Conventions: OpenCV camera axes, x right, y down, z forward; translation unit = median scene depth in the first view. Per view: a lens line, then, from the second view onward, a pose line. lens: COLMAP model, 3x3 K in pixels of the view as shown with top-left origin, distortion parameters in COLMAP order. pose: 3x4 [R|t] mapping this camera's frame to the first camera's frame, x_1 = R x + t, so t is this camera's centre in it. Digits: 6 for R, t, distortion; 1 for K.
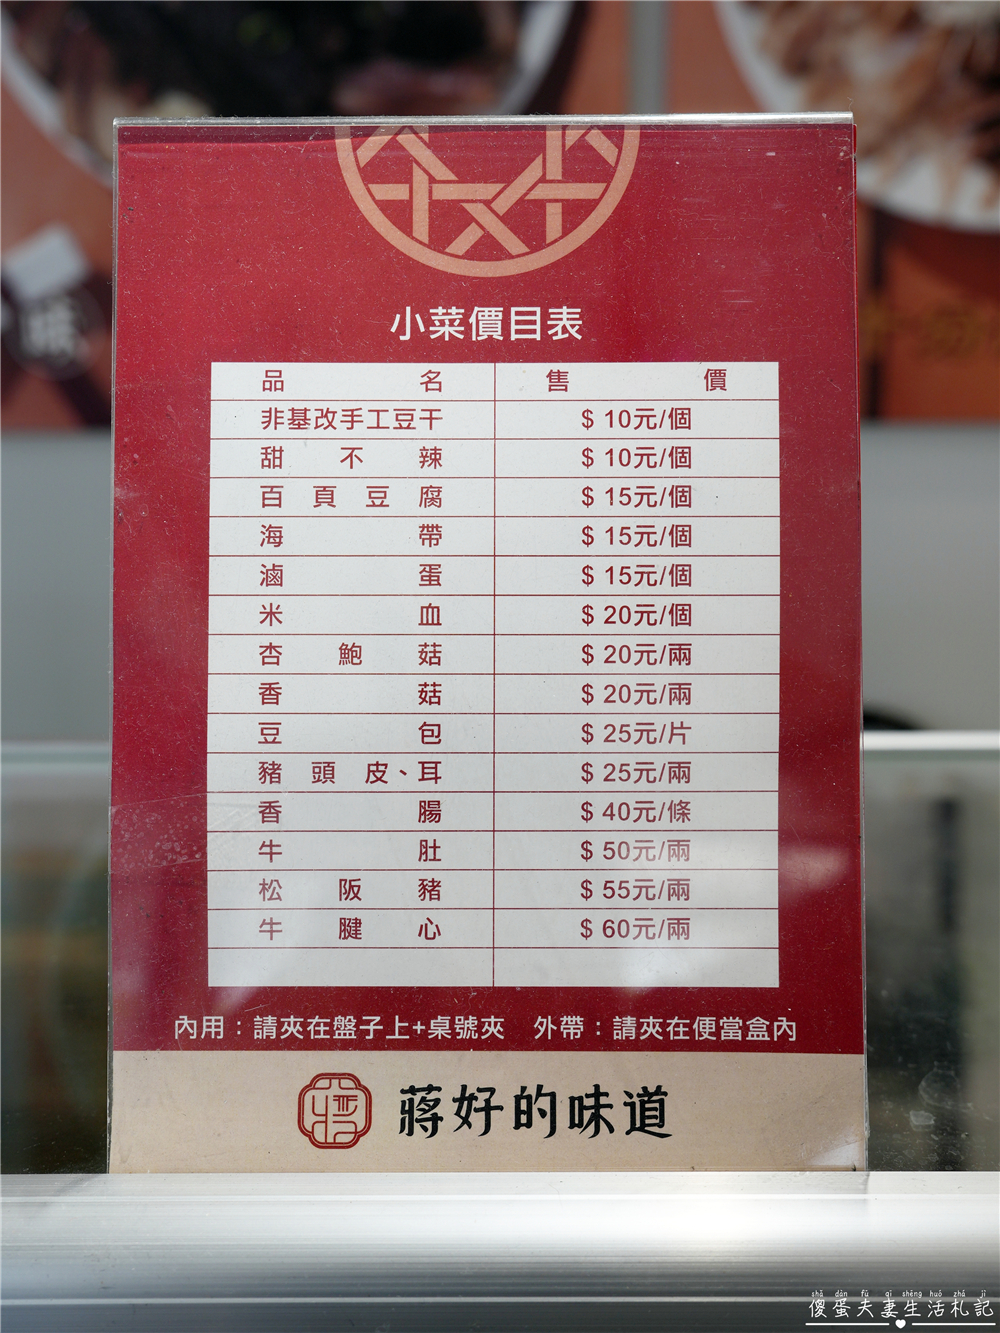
lens RADIAL K [[1741.3, 0, 499.6], [0, 1741.3, 668.8], [0, 0, 1]] dist [0.006050, 0.000000]
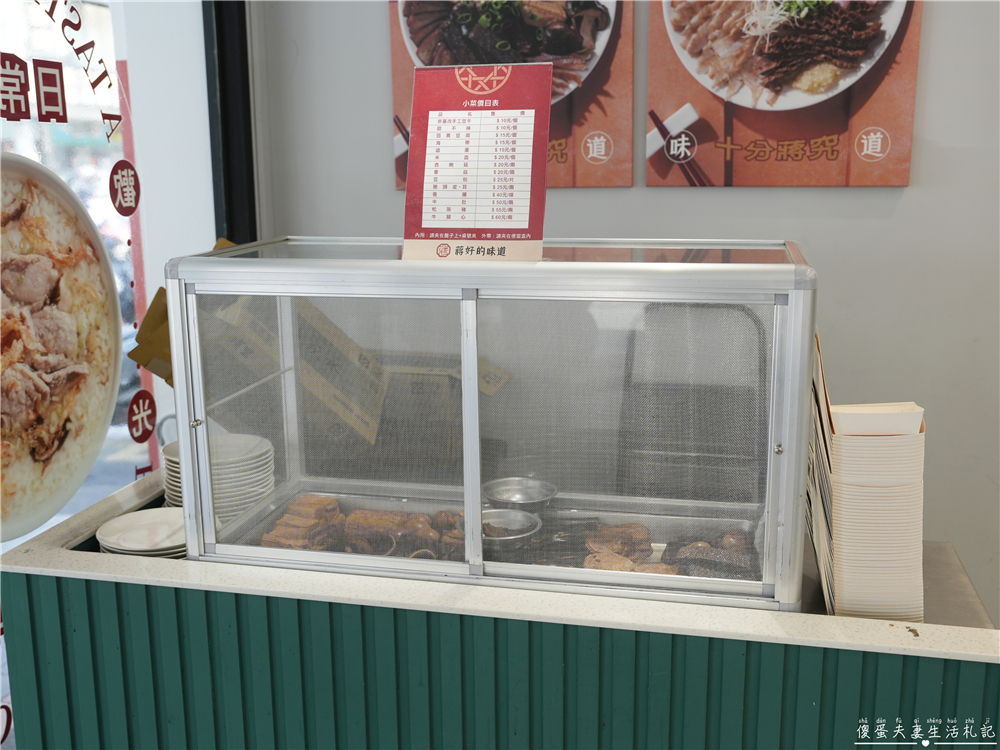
lens RADIAL K [[1105.4, 0, 499.9], [0, 1105.4, 373.8], [0, 0, 1]] dist [-0.061999, 0.000000]
pose [[0.974940, 0.039154, -0.218997, 0.807482], [-0.050615, 0.997613, -0.046971, 0.766434], [0.216635, 0.056879, 0.974594, -2.165758]]
